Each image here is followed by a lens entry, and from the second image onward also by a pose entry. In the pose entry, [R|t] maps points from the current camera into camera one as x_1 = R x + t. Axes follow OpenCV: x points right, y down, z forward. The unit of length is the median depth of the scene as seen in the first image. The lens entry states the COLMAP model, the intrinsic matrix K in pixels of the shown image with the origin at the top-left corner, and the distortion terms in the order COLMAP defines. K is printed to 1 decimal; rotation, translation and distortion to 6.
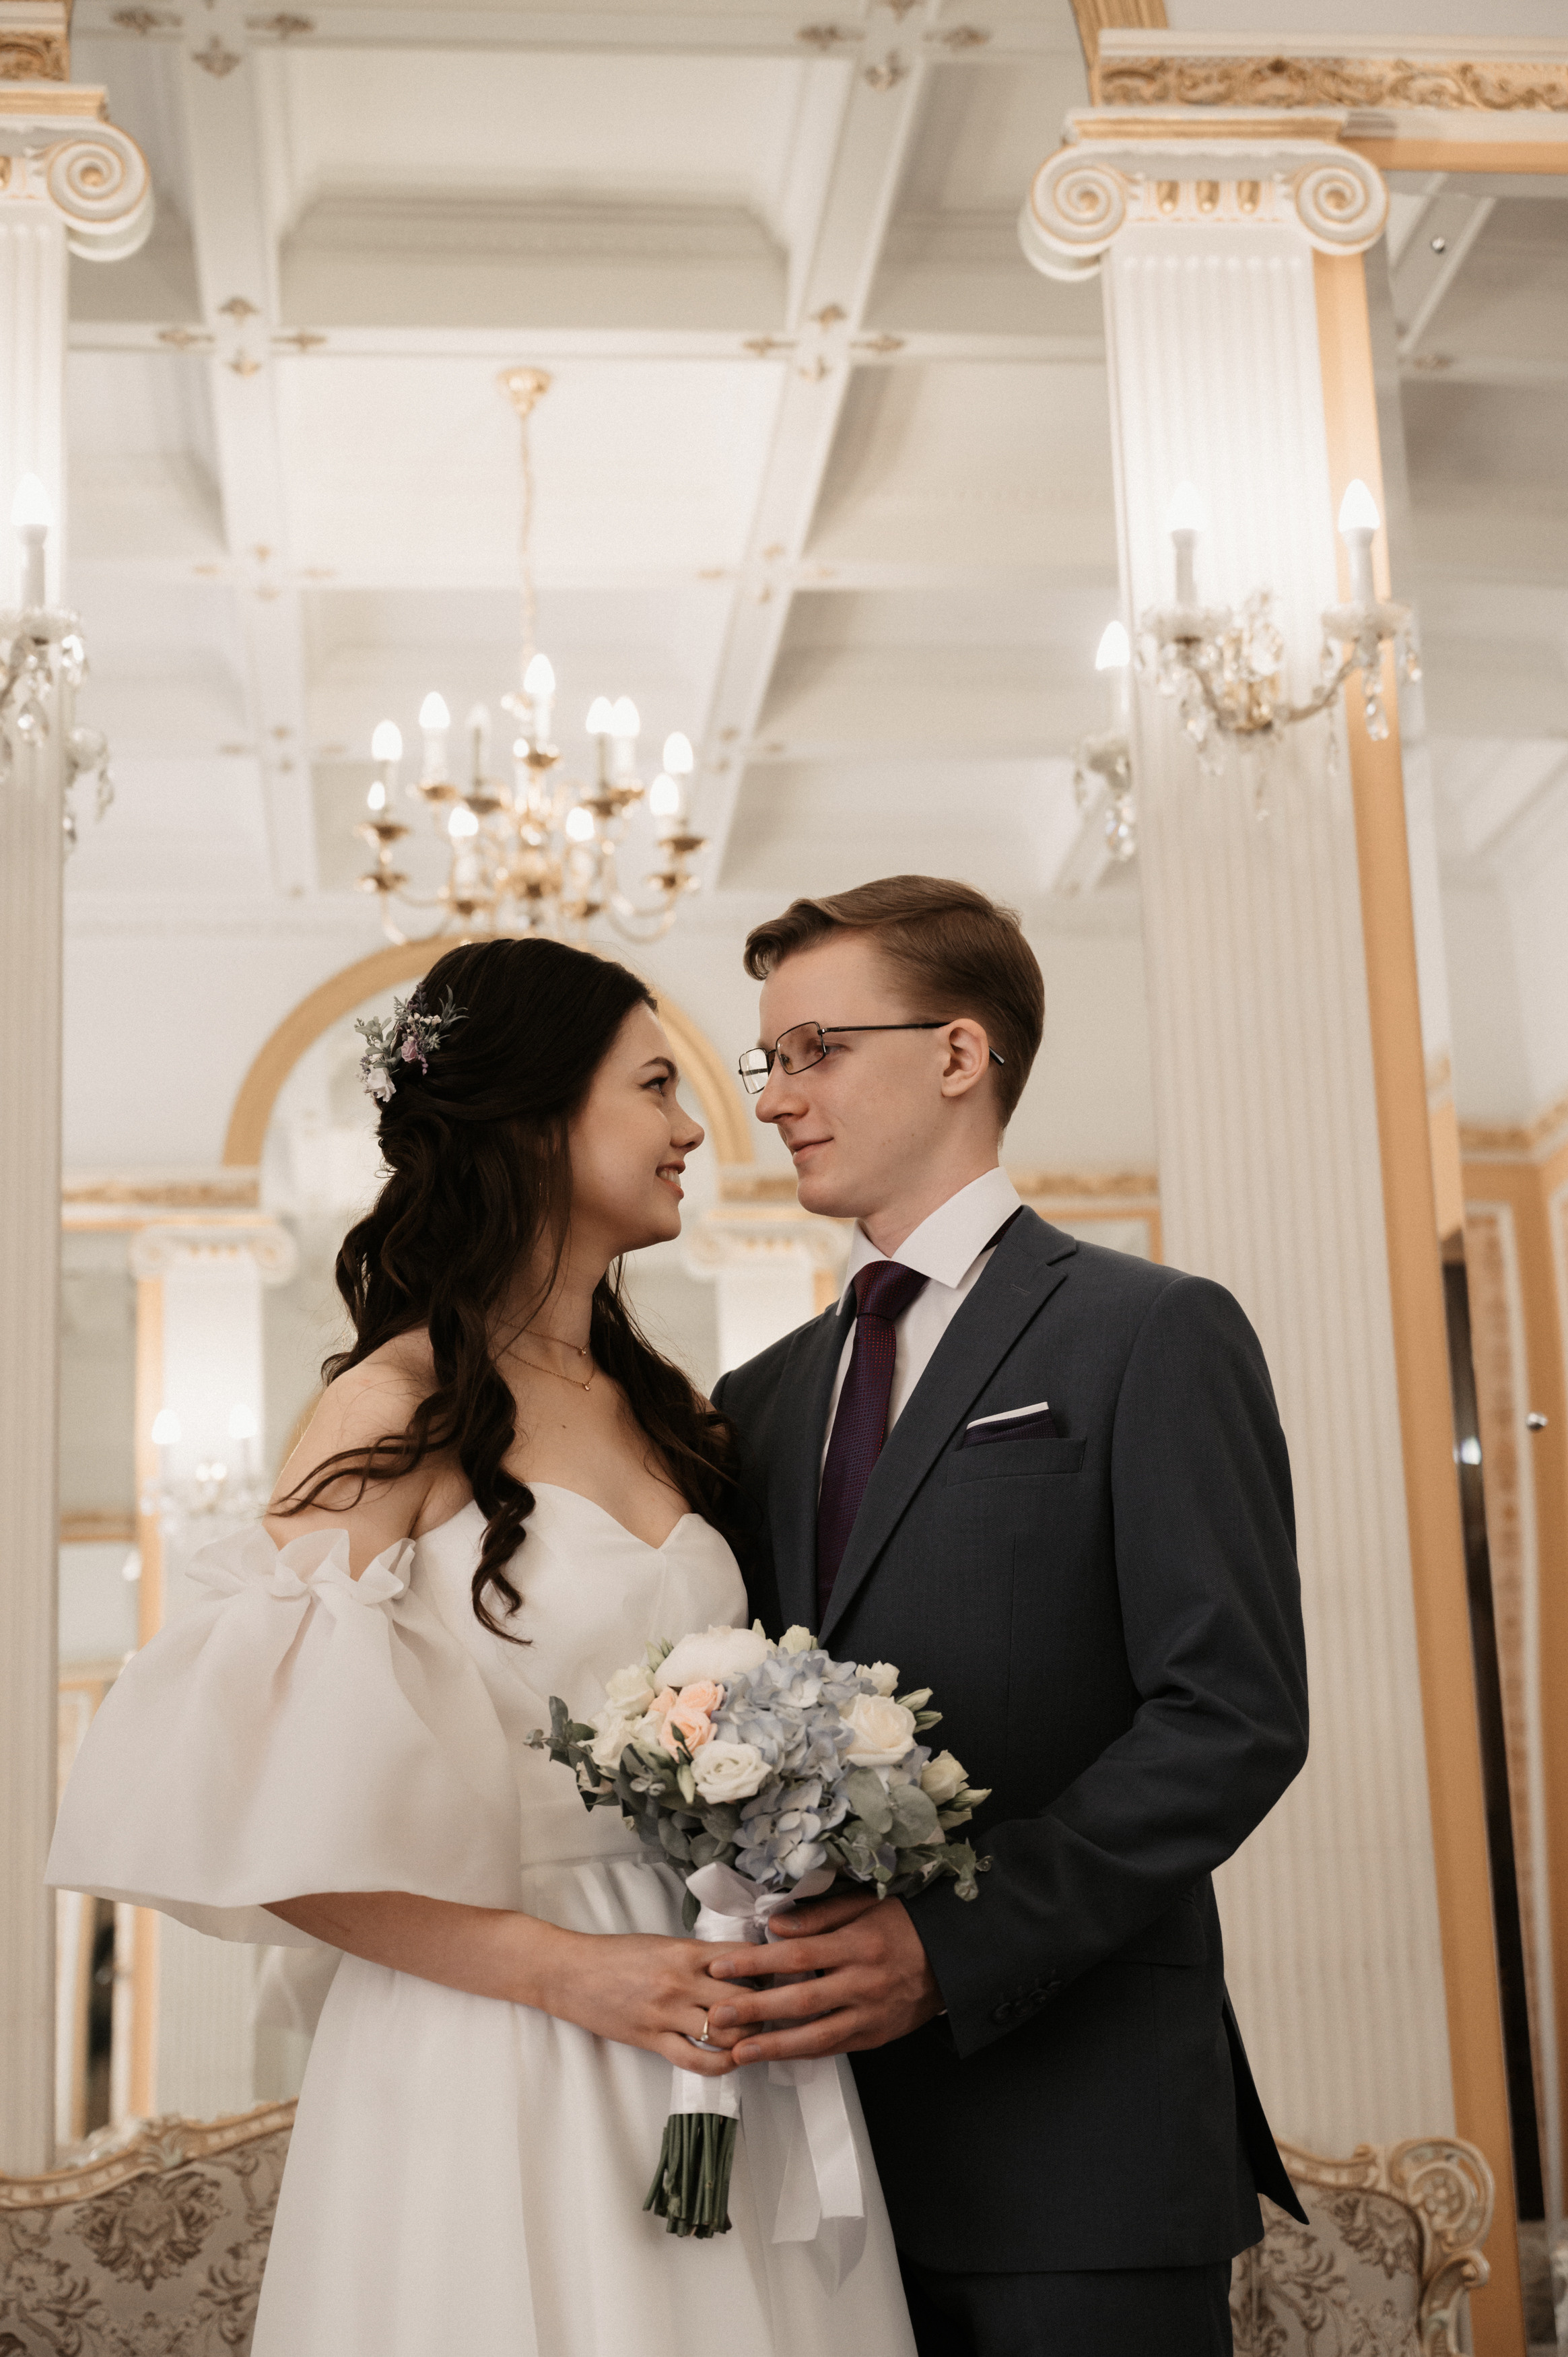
lens RADIAL K [[3715.7, 0, 814.1], [0, 3715.7, 1236.2], [0, 0, 1]] dist [0.025272, 0.000000]
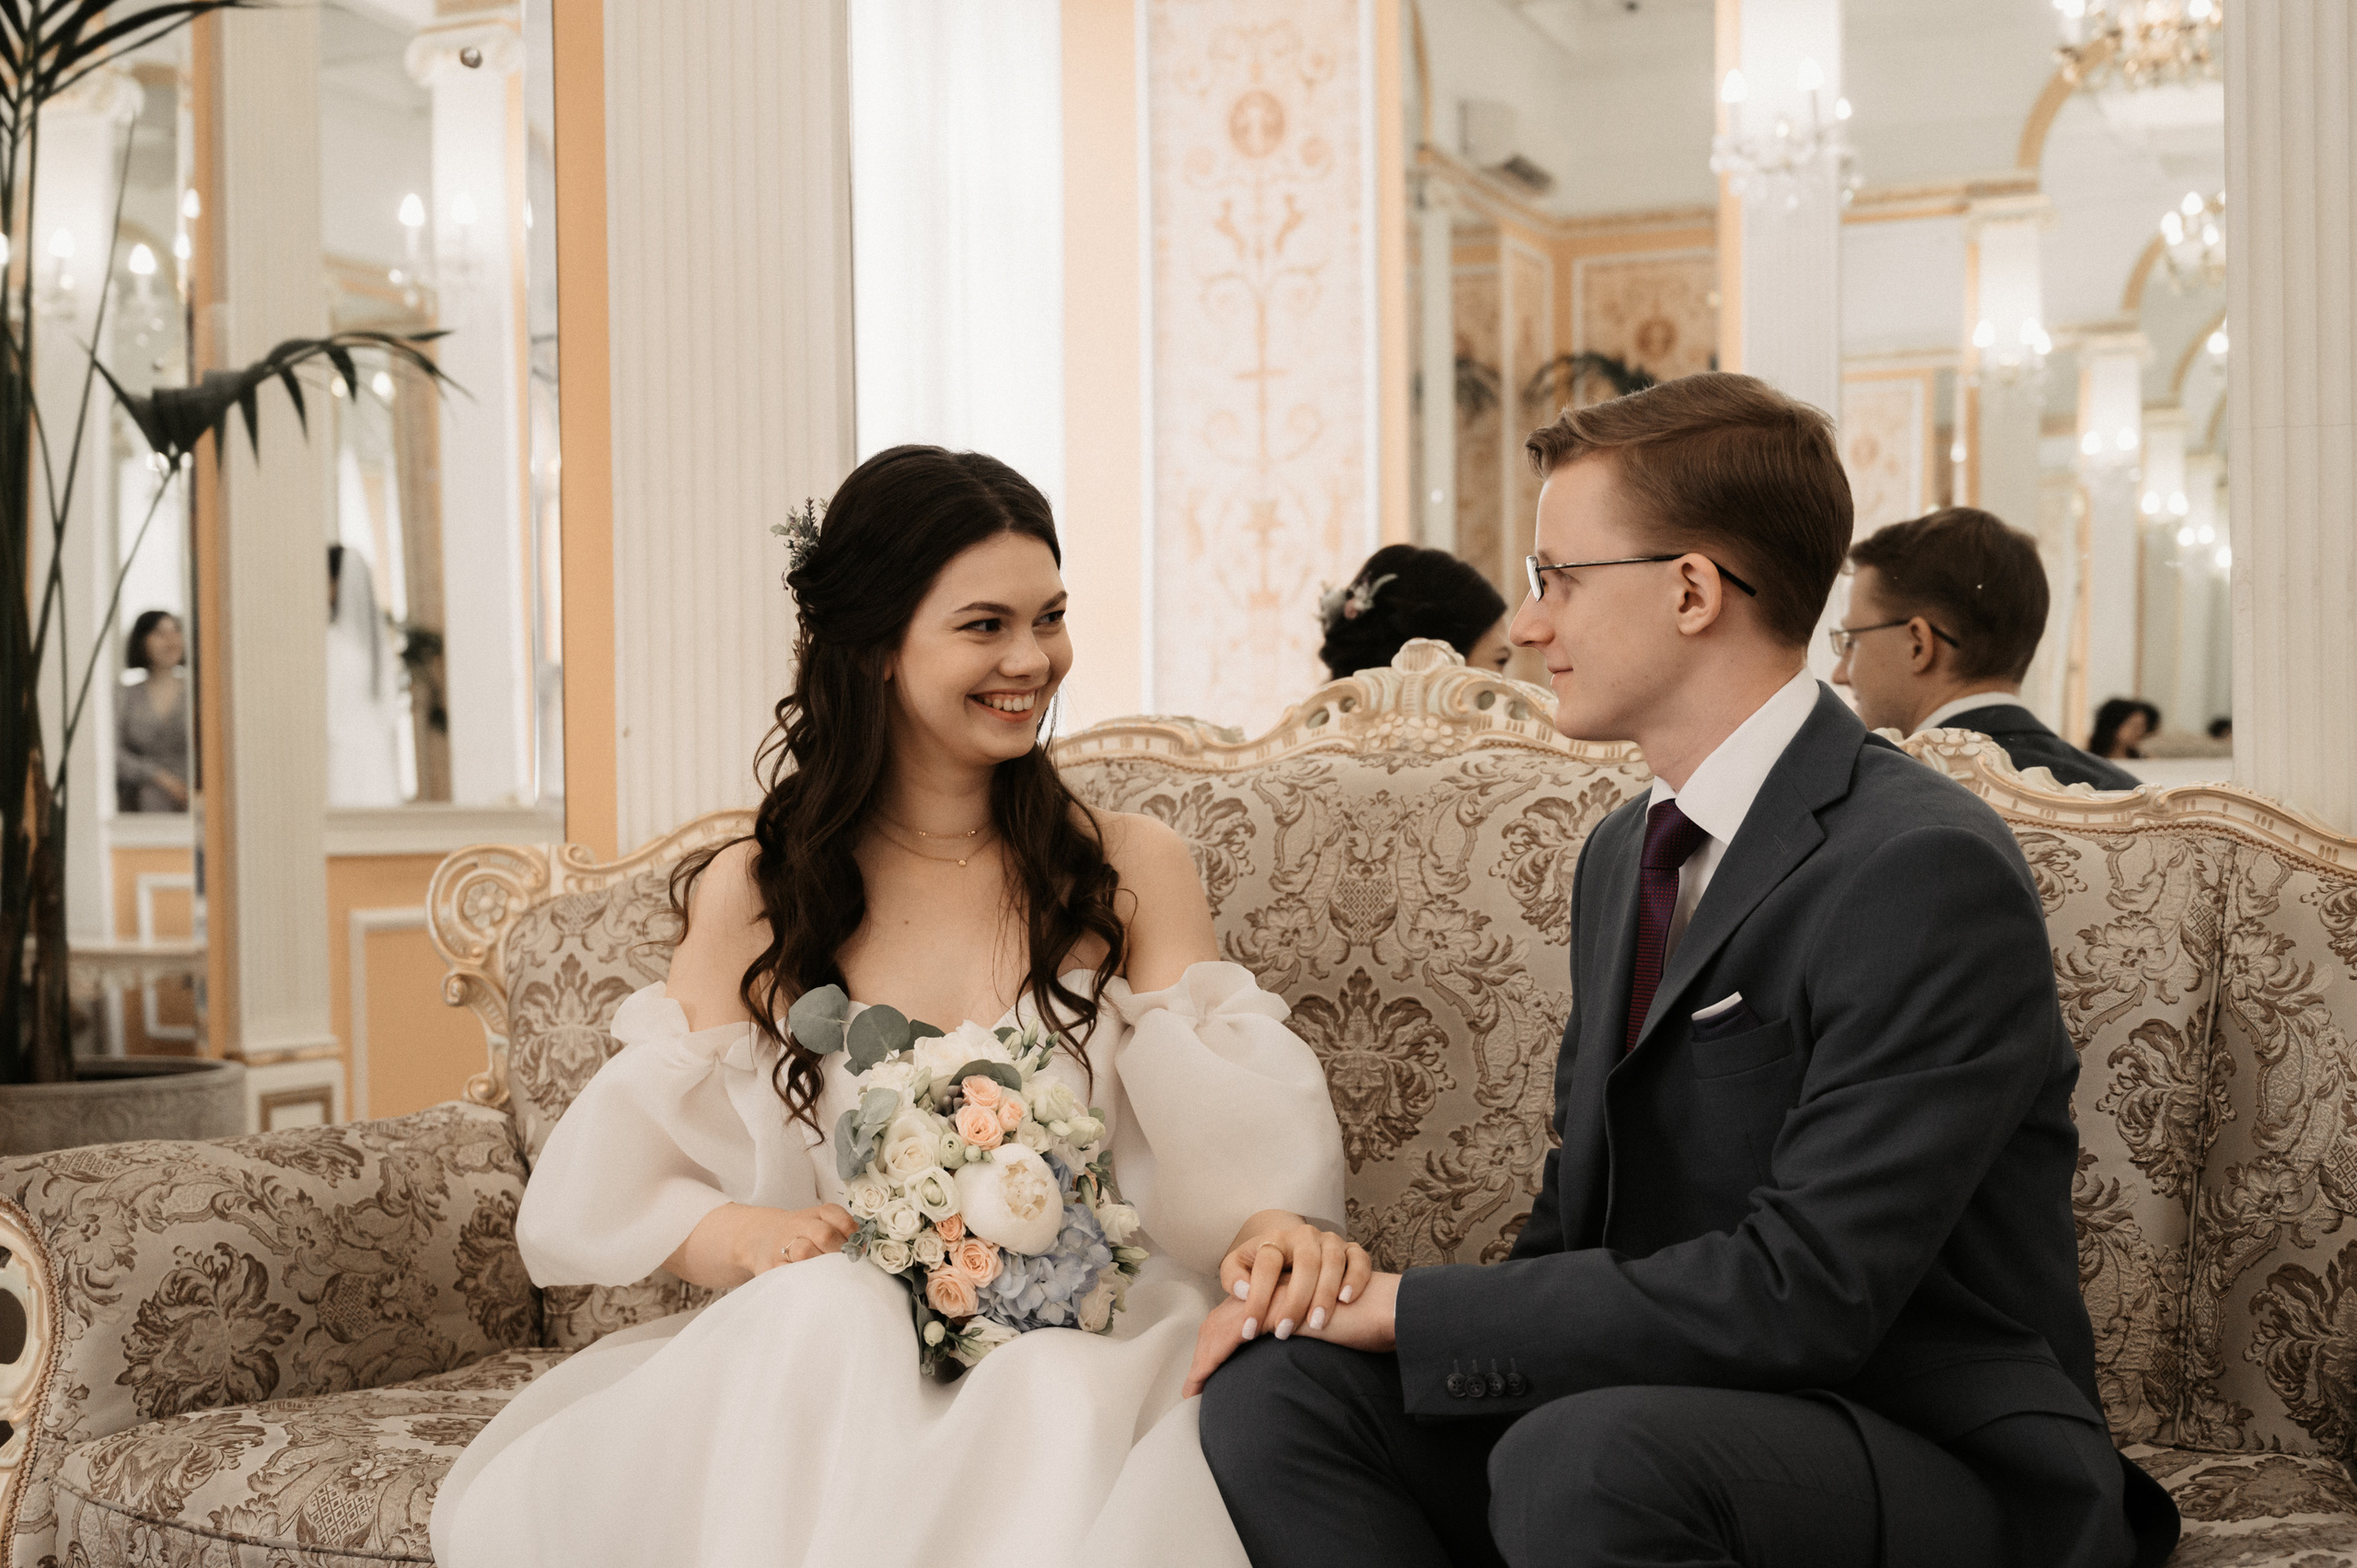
lens RADIAL K [[3119.3, 0, 1276.0], [0, 3119.3, 816.5], [0, 0, 1]] dist [0.018201, 0.000000]
pose [[0.887744, 0.029882, -0.459366, 0.126933], [0.086563, 0.969253, 0.230337, 0.046461], [0.452125, -0.244244, 0.857862, 0.208949]]
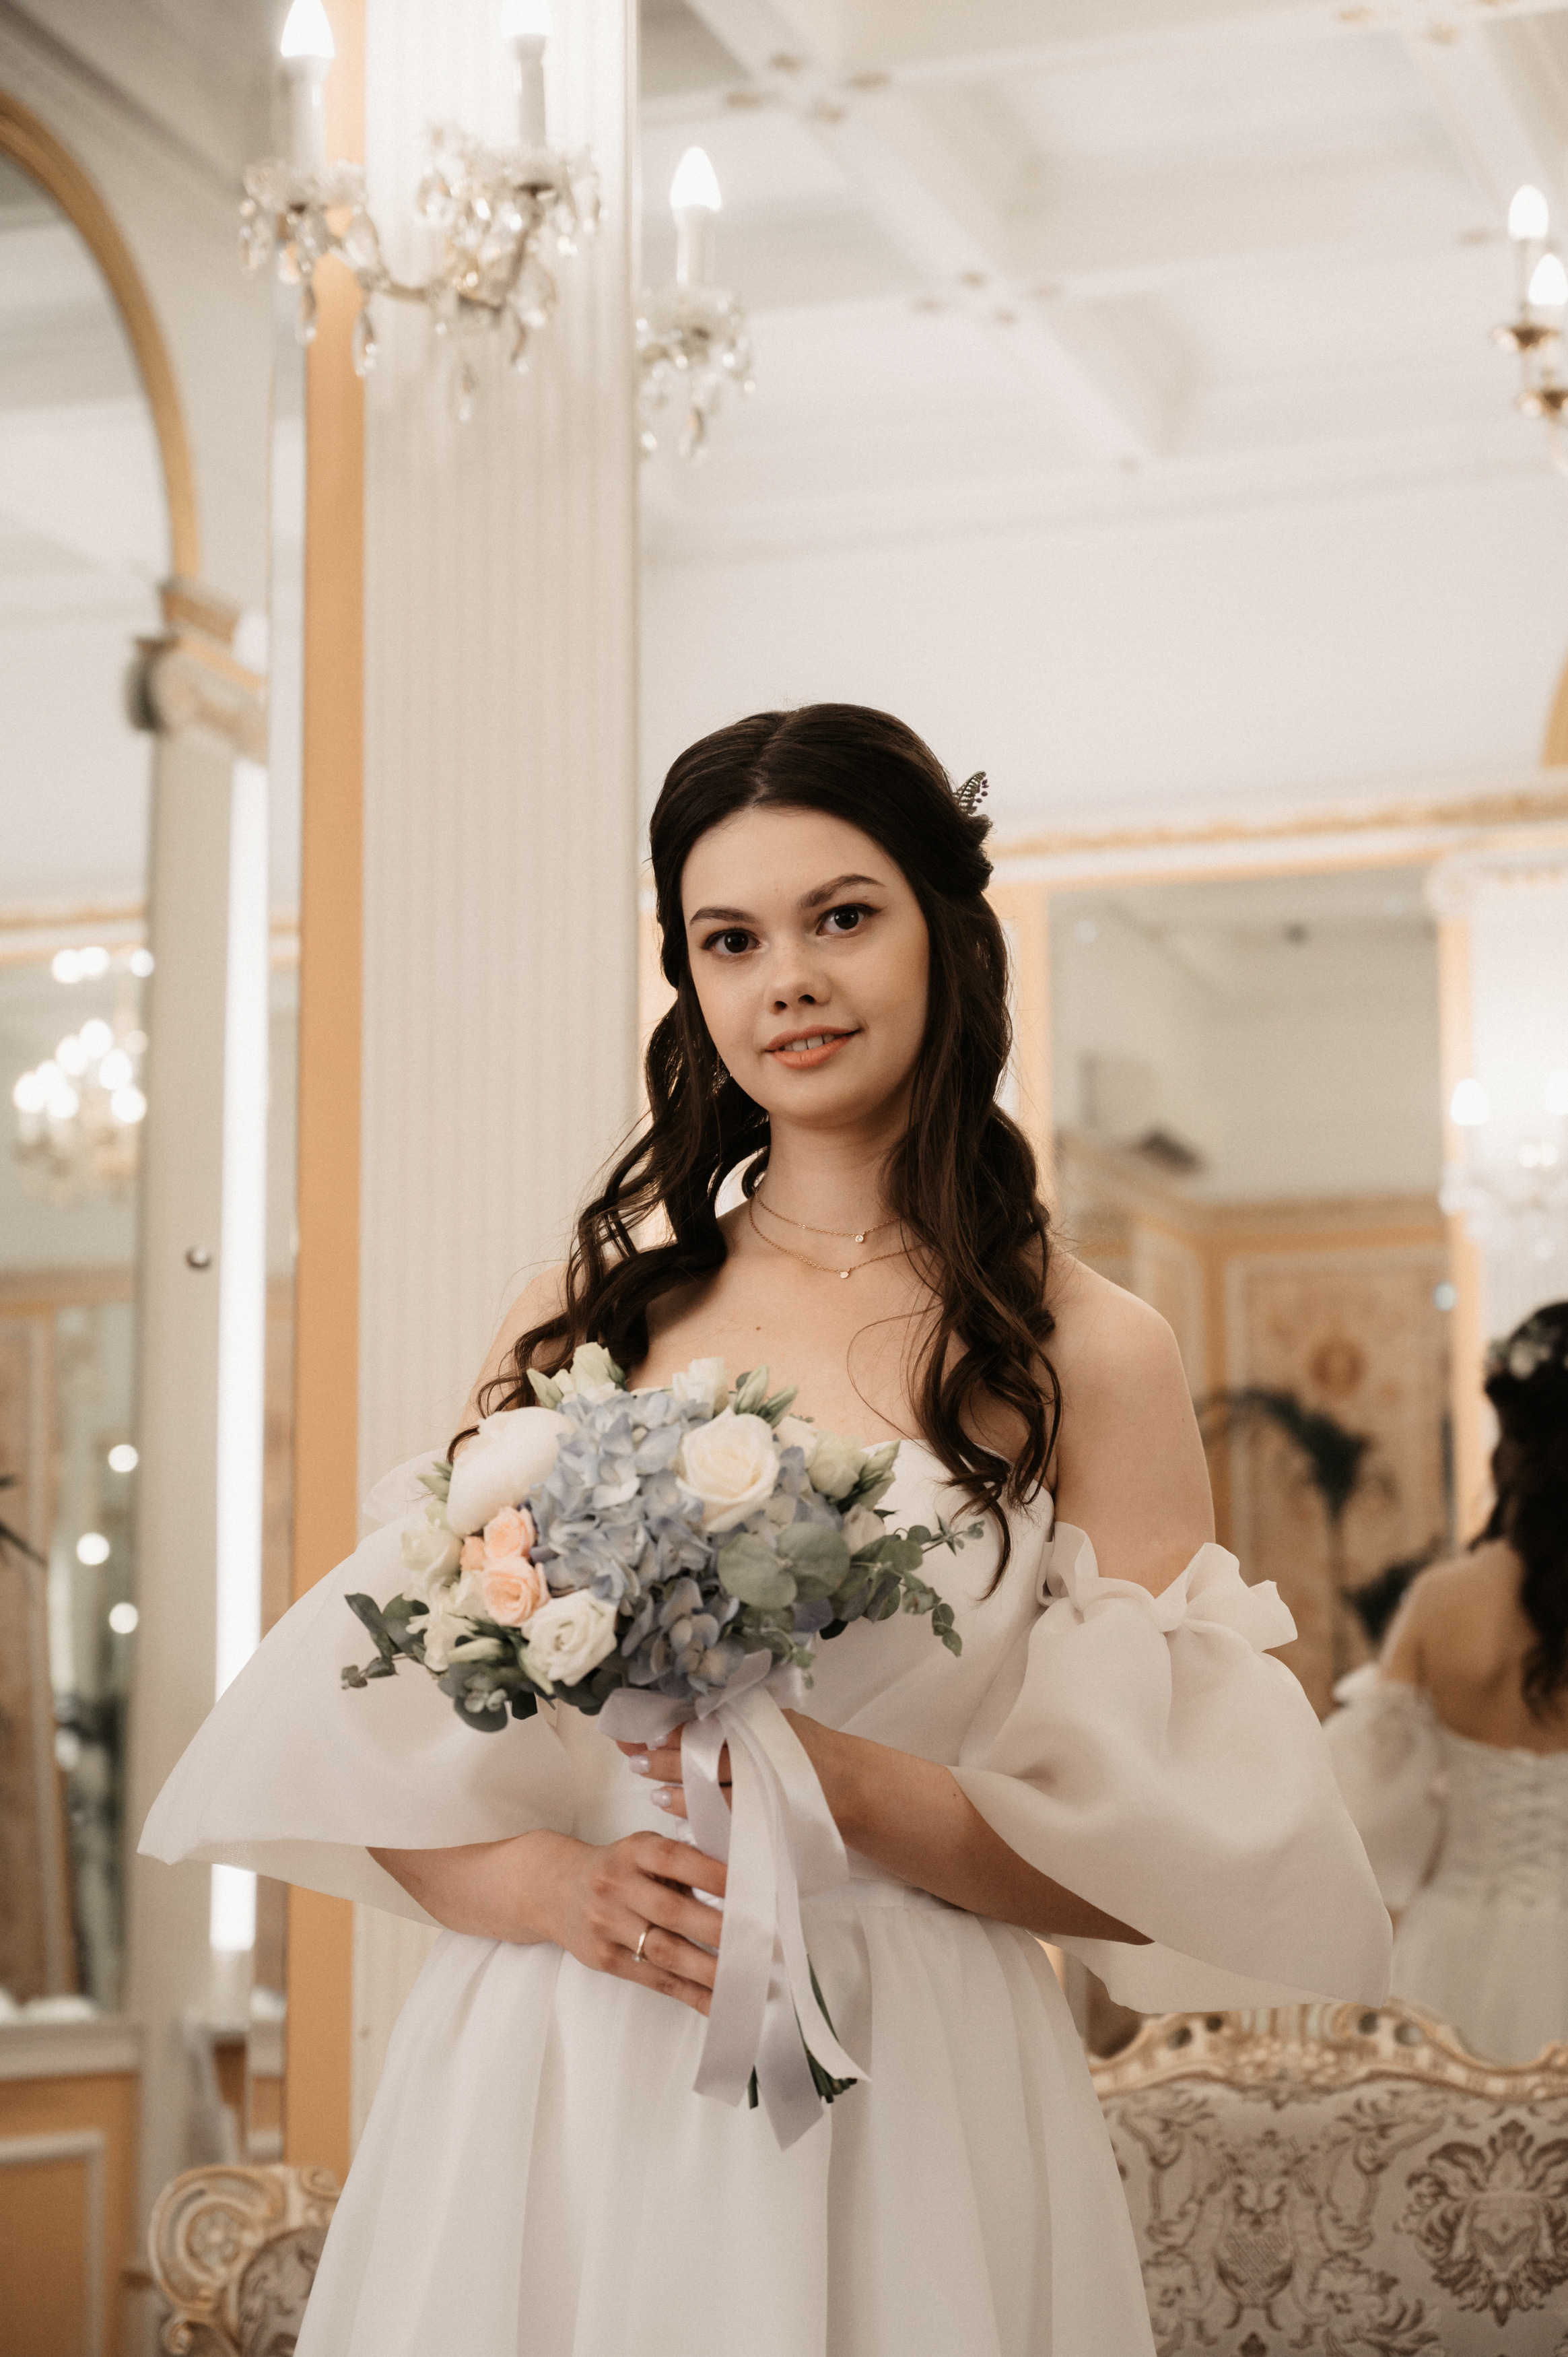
lens RADIAL K [[4425.0, 0, 925.7], [0, 4425.0, 1293.4], [0, 0, 1]] dist [0.043212, 0.000000]
pose [[0.909151, -0.022988, -0.415832, 0.135507], [0.068149, 0.993228, 0.094091, -0.007153], [0.410853, -0.113882, 0.904561, 0.095528]]
